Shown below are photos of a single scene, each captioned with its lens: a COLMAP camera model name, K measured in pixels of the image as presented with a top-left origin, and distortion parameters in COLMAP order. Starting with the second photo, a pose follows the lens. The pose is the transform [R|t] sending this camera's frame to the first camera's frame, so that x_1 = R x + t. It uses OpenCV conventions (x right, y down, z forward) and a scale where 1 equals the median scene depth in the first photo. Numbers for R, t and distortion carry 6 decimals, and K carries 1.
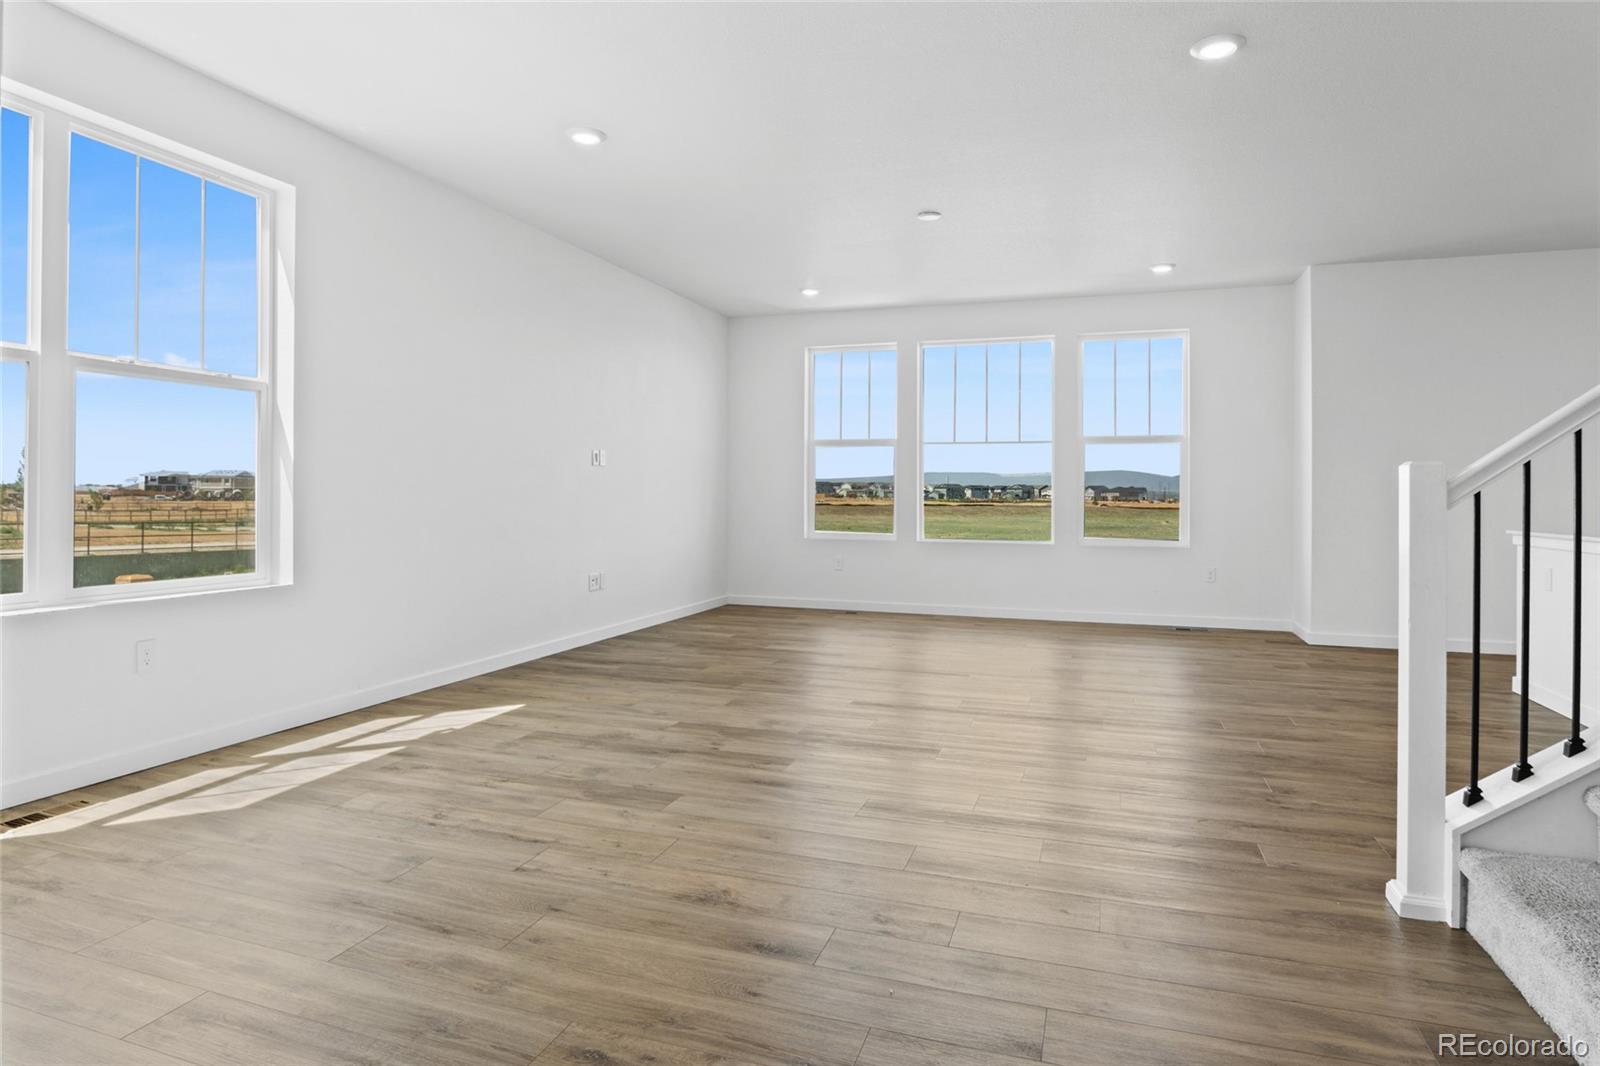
lens RADIAL K [[883.9, 0, 799.9], [0, 883.9, 508.3], [0, 0, 1]] dist [-0.033950, 0.008585]
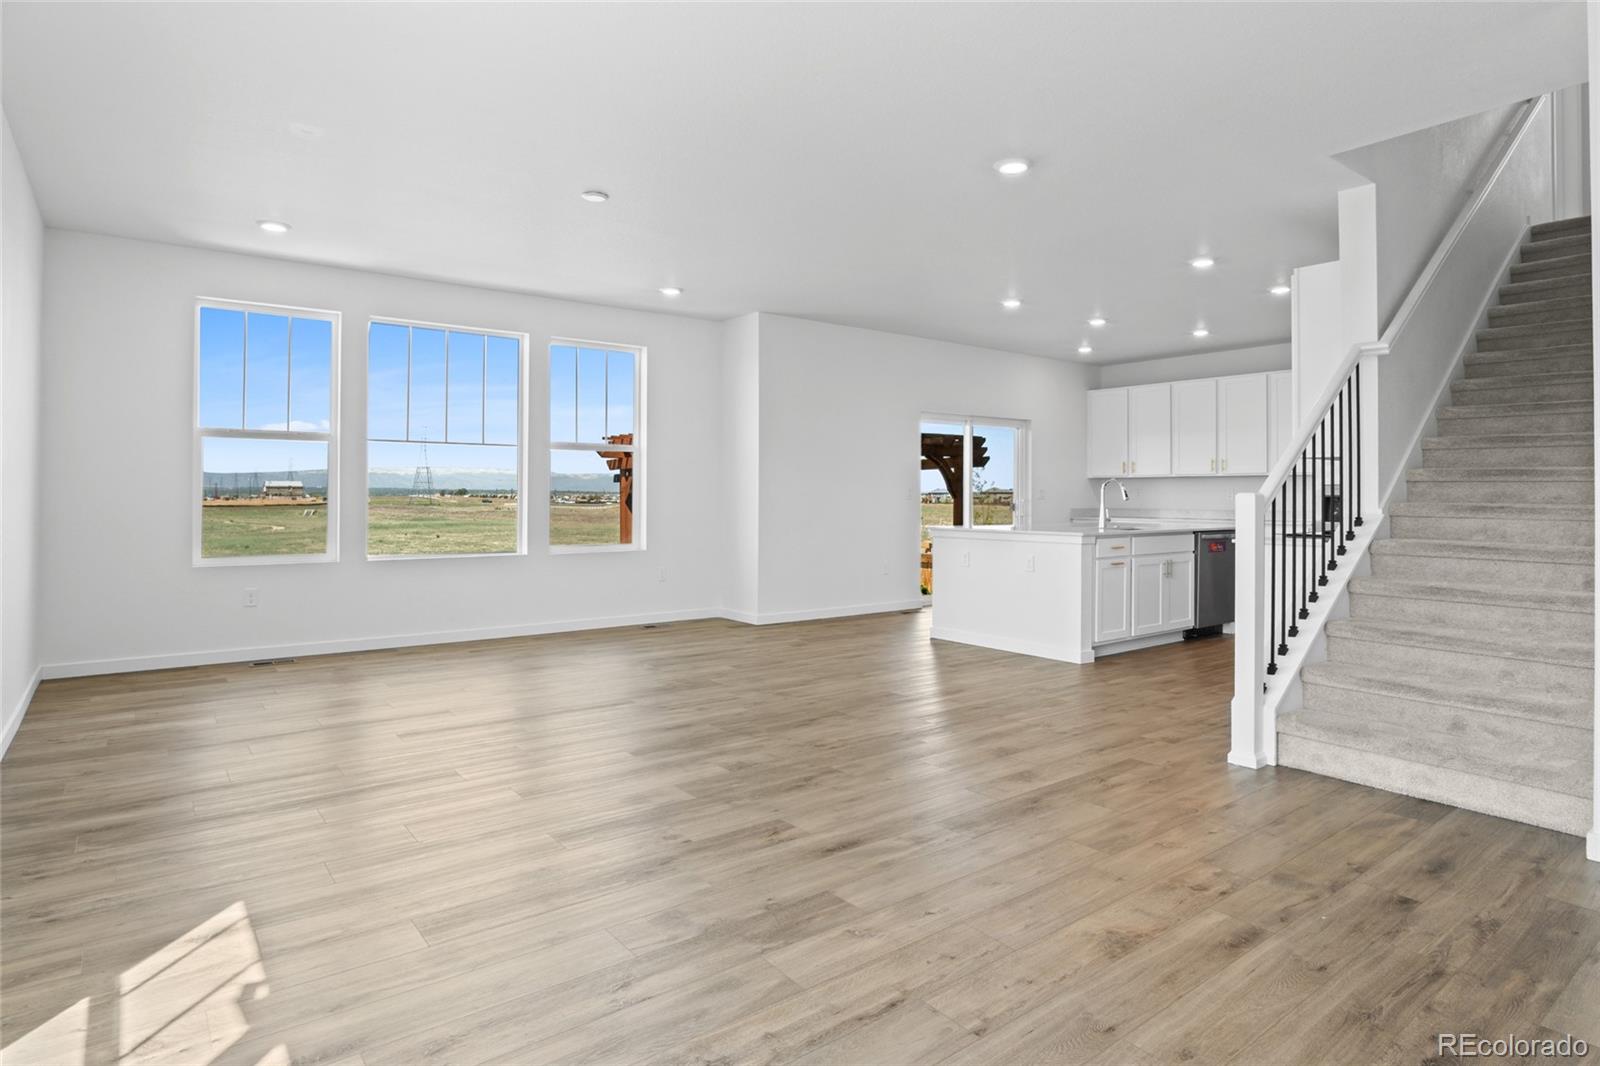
lens RADIAL K [[883.9, 0, 799.9], [0, 883.9, 508.3], [0, 0, 1]] dist [-0.033950, 0.008585]
pose [[0.547842, -0.017259, 0.836404, -0.743064], [0.013338, 0.999840, 0.011895, -0.036016], [-0.836476, 0.004639, 0.547985, 0.517869]]
